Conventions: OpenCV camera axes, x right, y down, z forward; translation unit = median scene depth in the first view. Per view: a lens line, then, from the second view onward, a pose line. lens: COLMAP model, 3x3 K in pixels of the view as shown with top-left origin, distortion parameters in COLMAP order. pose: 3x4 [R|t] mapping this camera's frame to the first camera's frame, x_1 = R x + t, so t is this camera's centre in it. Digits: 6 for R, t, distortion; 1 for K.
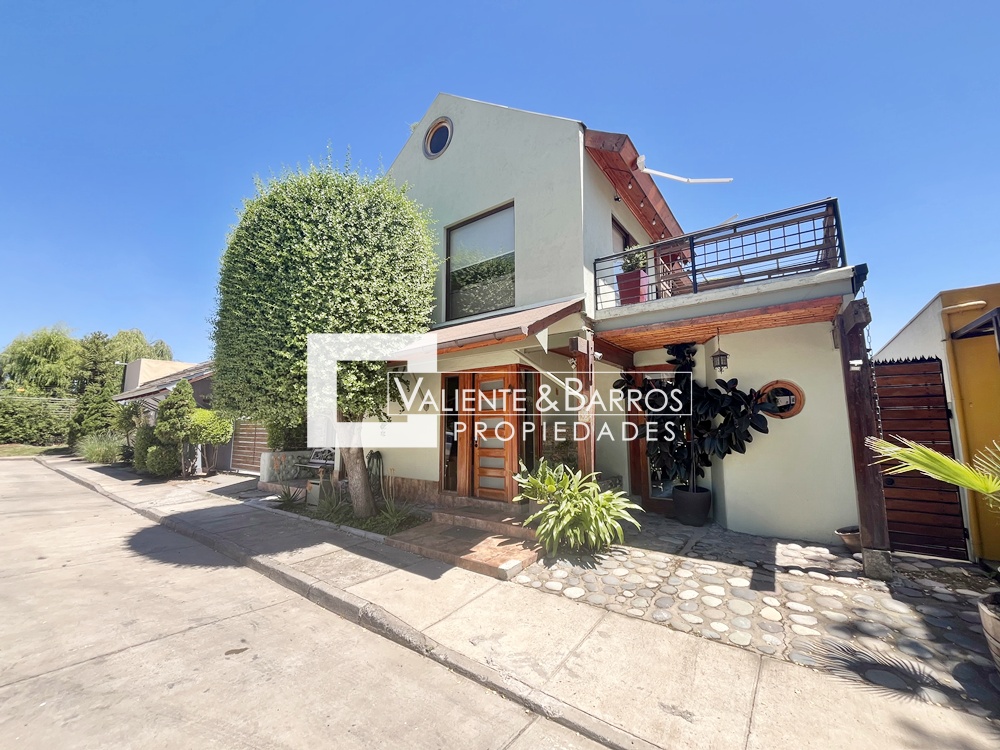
lens RADIAL K [[401.3, 0, 499.2], [0, 401.3, 374.3], [0, 0, 1]] dist [-0.002173, 0.000245]
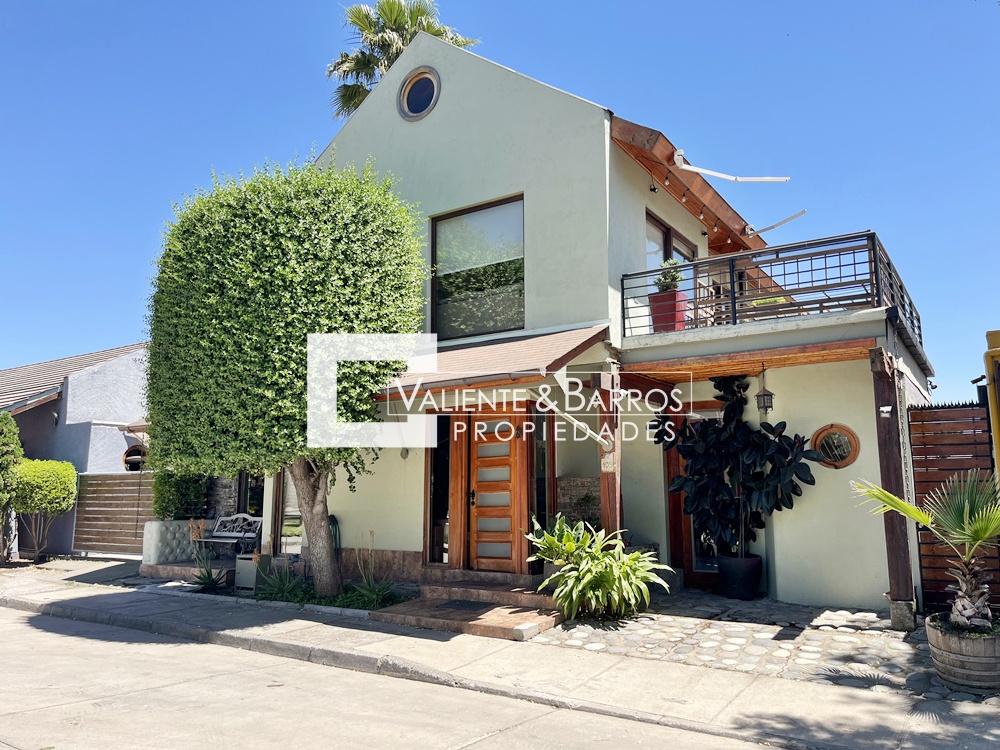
lens RADIAL K [[755.8, 0, 500.5], [0, 755.8, 376.0], [0, 0, 1]] dist [0.042954, -0.008765]
pose [[0.998845, 0.007343, 0.047494, -0.097468], [-0.006161, 0.999669, -0.024988, -0.044503], [-0.047662, 0.024667, 0.998559, -0.618082]]
